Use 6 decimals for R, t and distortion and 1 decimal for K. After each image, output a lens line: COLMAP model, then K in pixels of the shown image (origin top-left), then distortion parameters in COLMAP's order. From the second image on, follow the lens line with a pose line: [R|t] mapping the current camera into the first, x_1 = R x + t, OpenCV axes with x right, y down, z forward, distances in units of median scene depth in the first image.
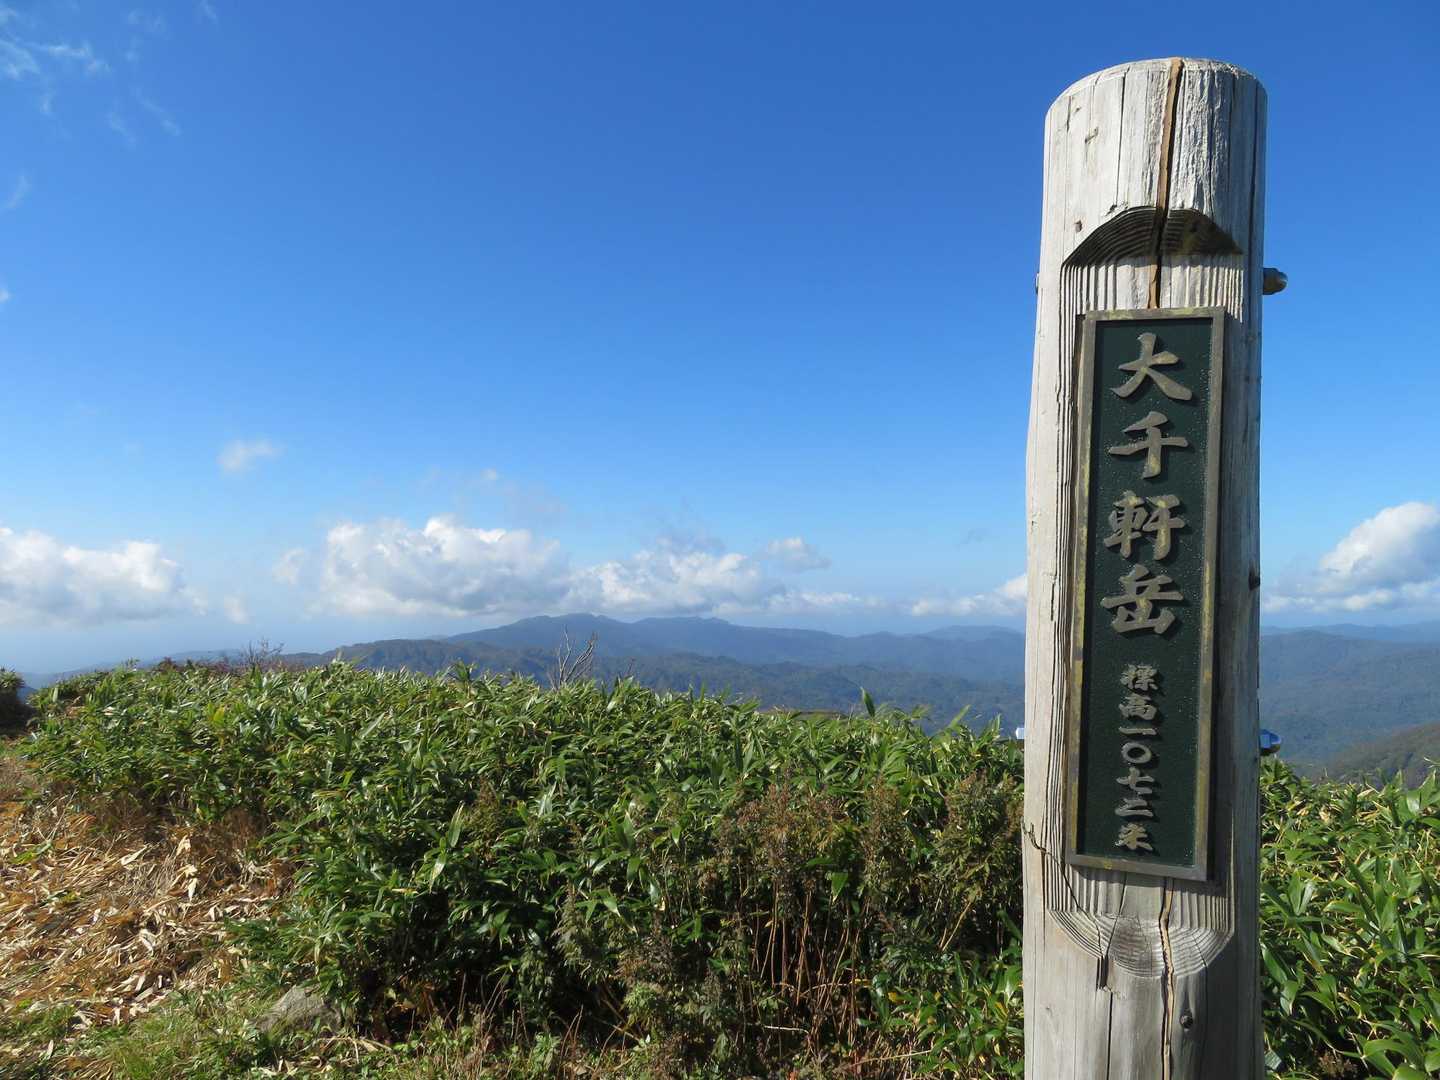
lens RADIAL K [[1099.0, 0, 720.0], [0, 1099.0, 540.0], [0, 0, 1]] dist [0.054487, -0.058654]
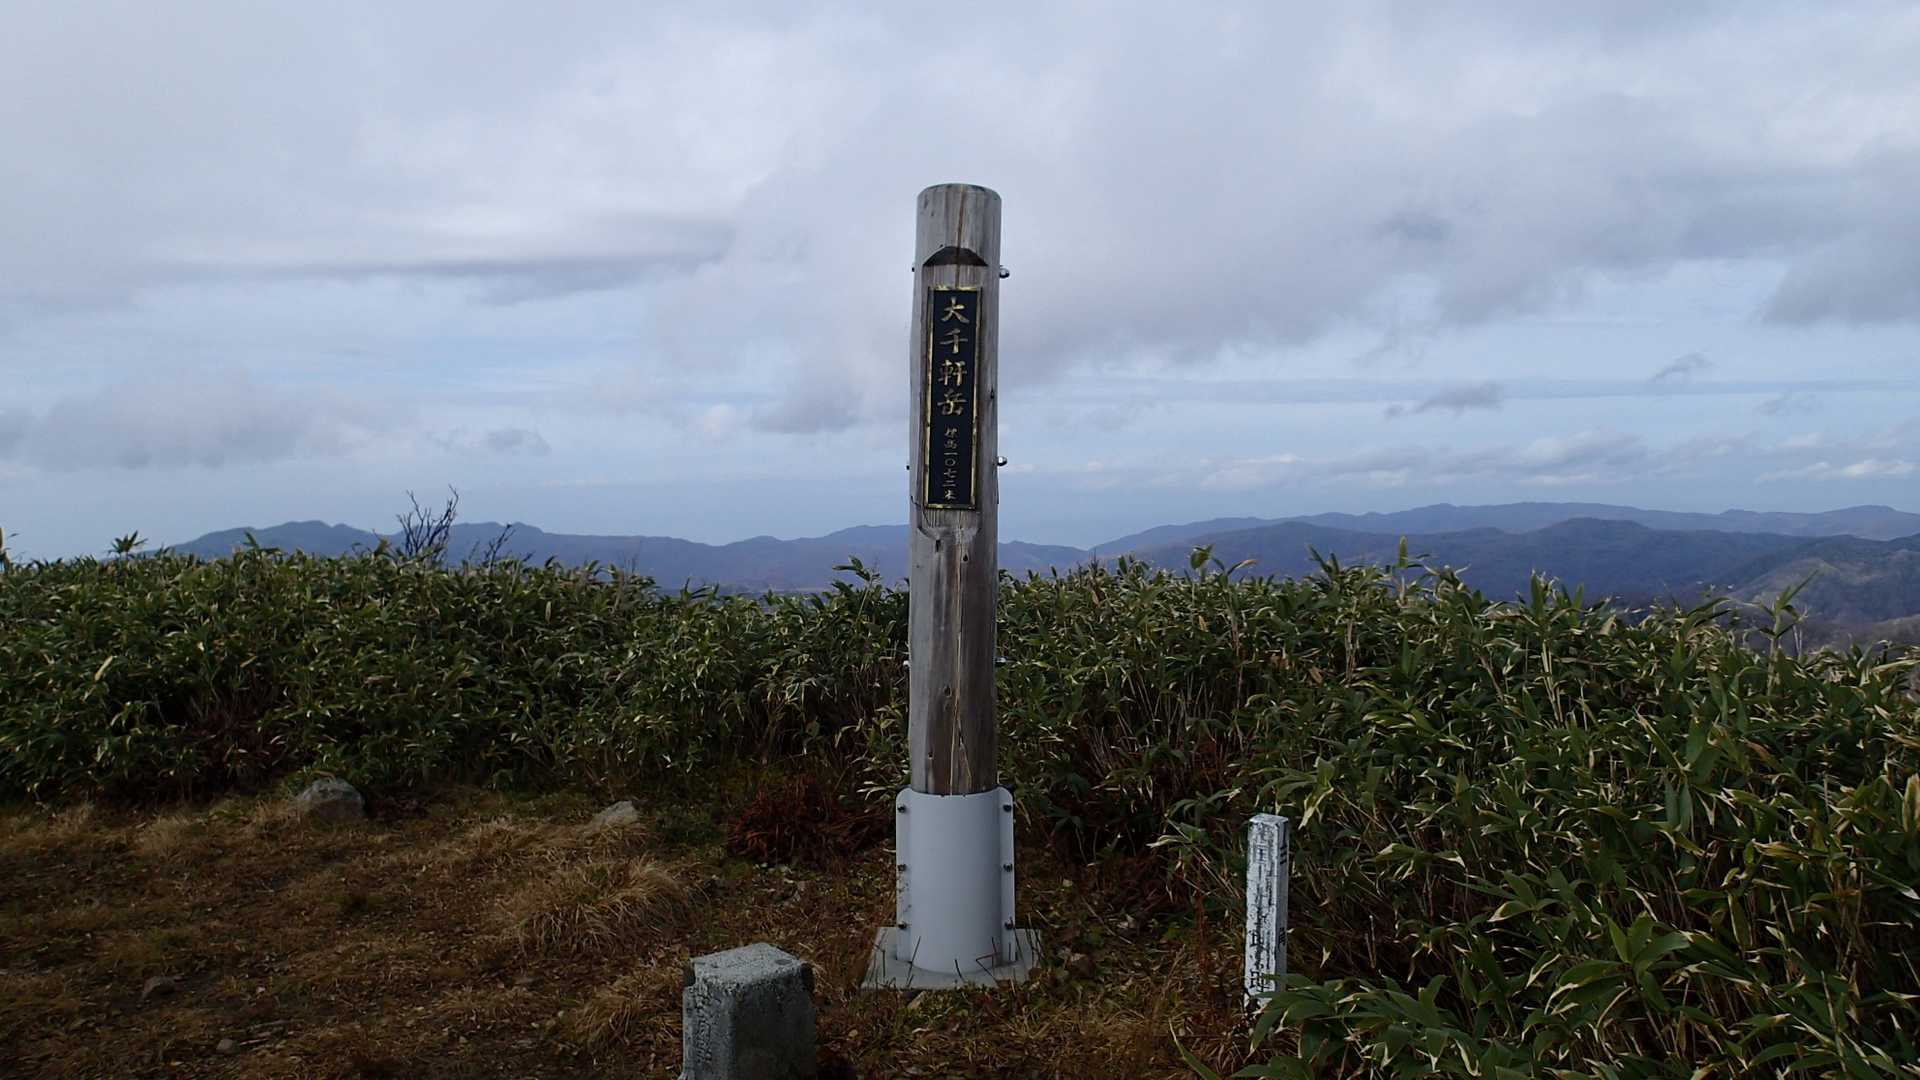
lens RADIAL K [[1448.1, 0, 960.0], [0, 1448.1, 540.0], [0, 0, 1]] dist [0.017478, 0.001547]
pose [[0.958346, -0.025441, 0.284473, -0.560441], [0.003179, 0.996913, 0.078446, 0.108175], [-0.285591, -0.074274, 0.955469, -2.221027]]
